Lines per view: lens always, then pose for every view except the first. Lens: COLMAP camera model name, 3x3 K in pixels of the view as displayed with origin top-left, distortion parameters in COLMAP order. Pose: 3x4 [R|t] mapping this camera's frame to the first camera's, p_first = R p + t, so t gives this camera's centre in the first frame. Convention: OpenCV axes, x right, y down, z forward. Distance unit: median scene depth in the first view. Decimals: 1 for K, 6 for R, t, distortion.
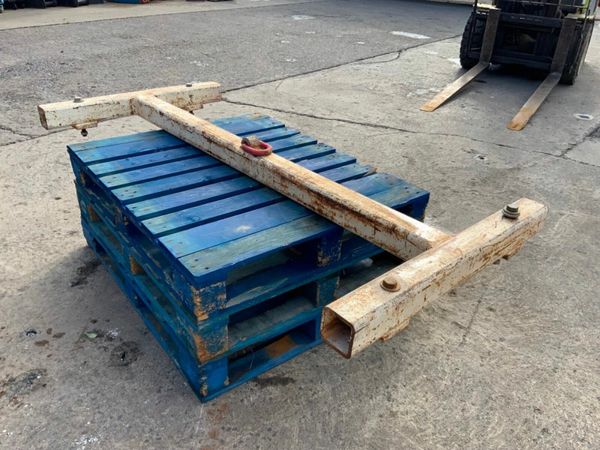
lens RADIAL K [[497.0, 0, 300.0], [0, 497.0, 225.0], [0, 0, 1]] dist [0.077582, -0.155014]
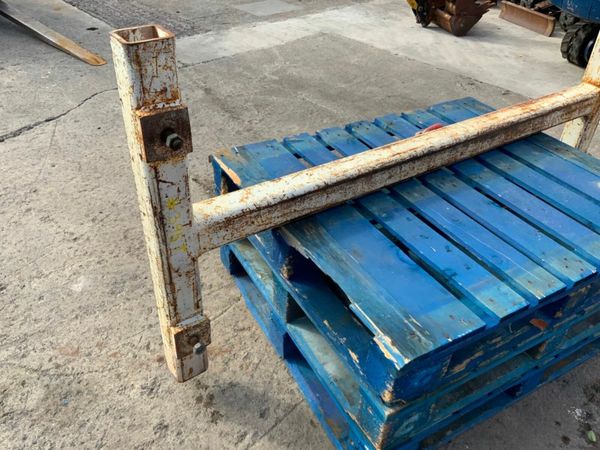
lens RADIAL K [[498.2, 0, 300.0], [0, 498.2, 225.0], [0, 0, 1]] dist [0.066695, -0.123208]
pose [[0.138417, -0.614268, 0.776863, -0.750169], [0.454389, 0.736370, 0.501289, -0.524005], [-0.879984, 0.283610, 0.381043, 0.865859]]
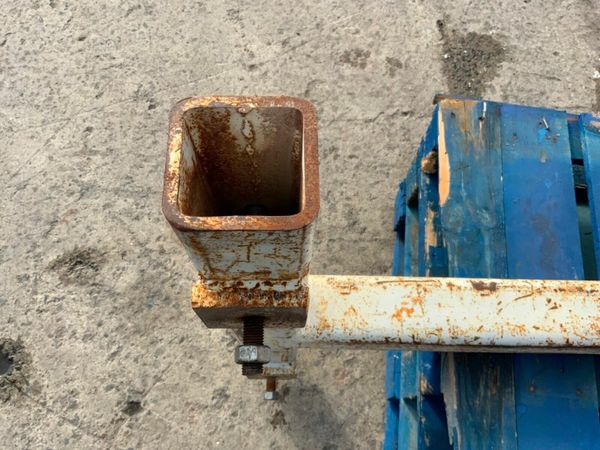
lens RADIAL K [[503.7, 0, 300.0], [0, 503.7, 225.0], [0, 0, 1]] dist [0.080231, -0.153821]
pose [[0.682565, -0.691604, 0.236197, -0.374013], [0.365761, 0.603079, 0.708882, -0.580843], [-0.632711, -0.397467, 0.664603, 0.980980]]
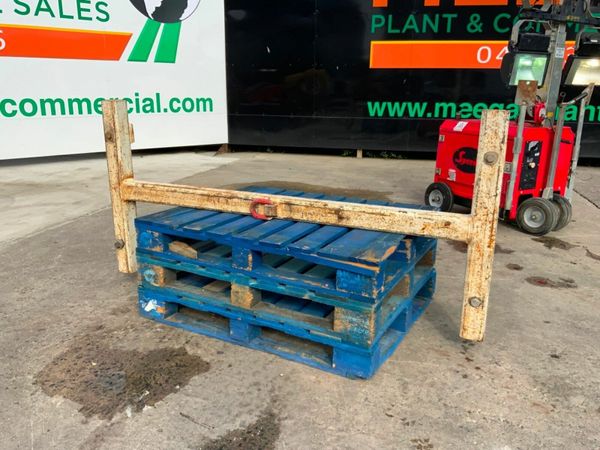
lens RADIAL K [[497.0, 0, 300.0], [0, 497.0, 225.0], [0, 0, 1]] dist [0.077582, -0.155014]
pose [[-0.908721, 0.052220, -0.414125, 0.348997], [-0.251510, 0.723302, 0.643100, -0.821597], [0.333120, 0.688555, -0.644146, 1.689462]]
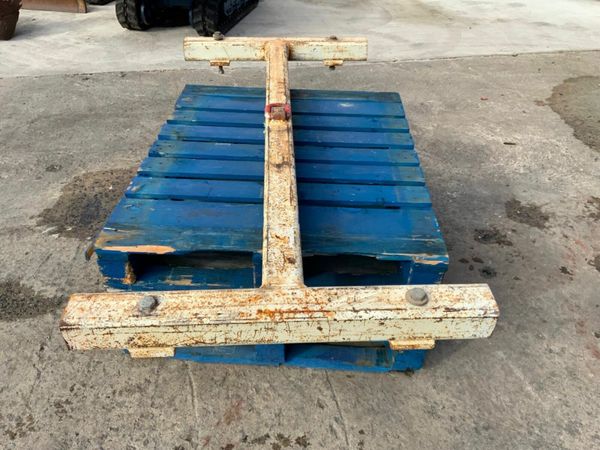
lens RADIAL K [[497.0, 0, 300.0], [0, 497.0, 225.0], [0, 0, 1]] dist [0.077582, -0.155014]
pose [[-0.766957, -0.437363, 0.469564, -0.595819], [0.261983, 0.454575, 0.851309, -0.772028], [-0.585783, 0.775935, -0.234057, 1.220070]]
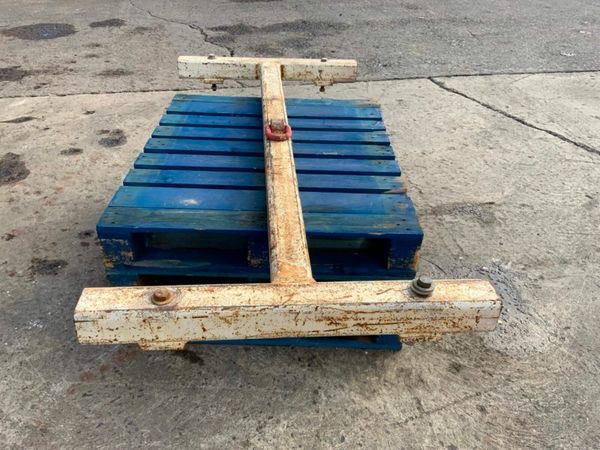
lens RADIAL K [[497.0, 0, 300.0], [0, 497.0, 225.0], [0, 0, 1]] dist [0.077582, -0.155014]
pose [[0.792914, 0.320967, -0.517945, 0.448896], [-0.295314, 0.945942, 0.134103, -0.111736], [0.532989, 0.046624, 0.844837, 0.192368]]
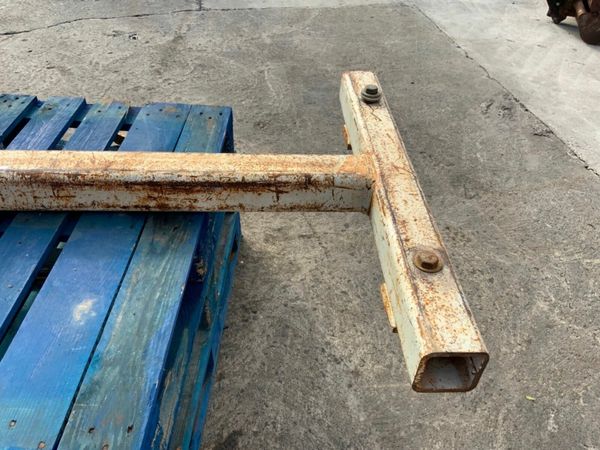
lens RADIAL K [[497.0, 0, 300.0], [0, 497.0, 225.0], [0, 0, 1]] dist [0.077582, -0.155014]
pose [[0.632042, -0.520346, 0.574250, -0.167993], [0.360833, 0.853409, 0.376155, -0.138066], [-0.685801, -0.030537, 0.727148, 0.338698]]
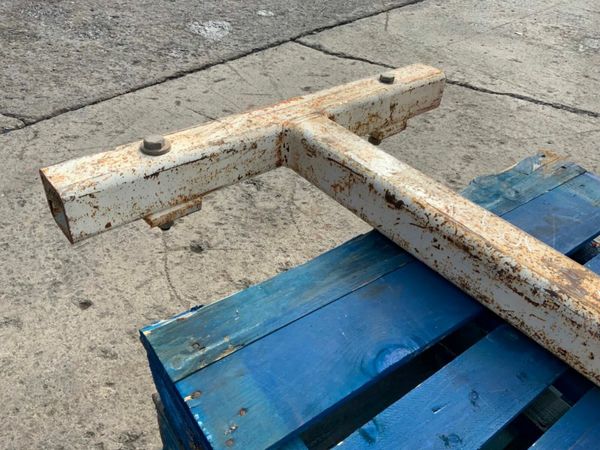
lens RADIAL K [[497.0, 0, 300.0], [0, 497.0, 225.0], [0, 0, 1]] dist [0.077582, -0.155014]
pose [[0.999027, 0.043403, 0.007764, -0.368624], [-0.044087, 0.985861, 0.161662, -0.277523], [-0.000638, -0.161847, 0.986816, 0.697740]]
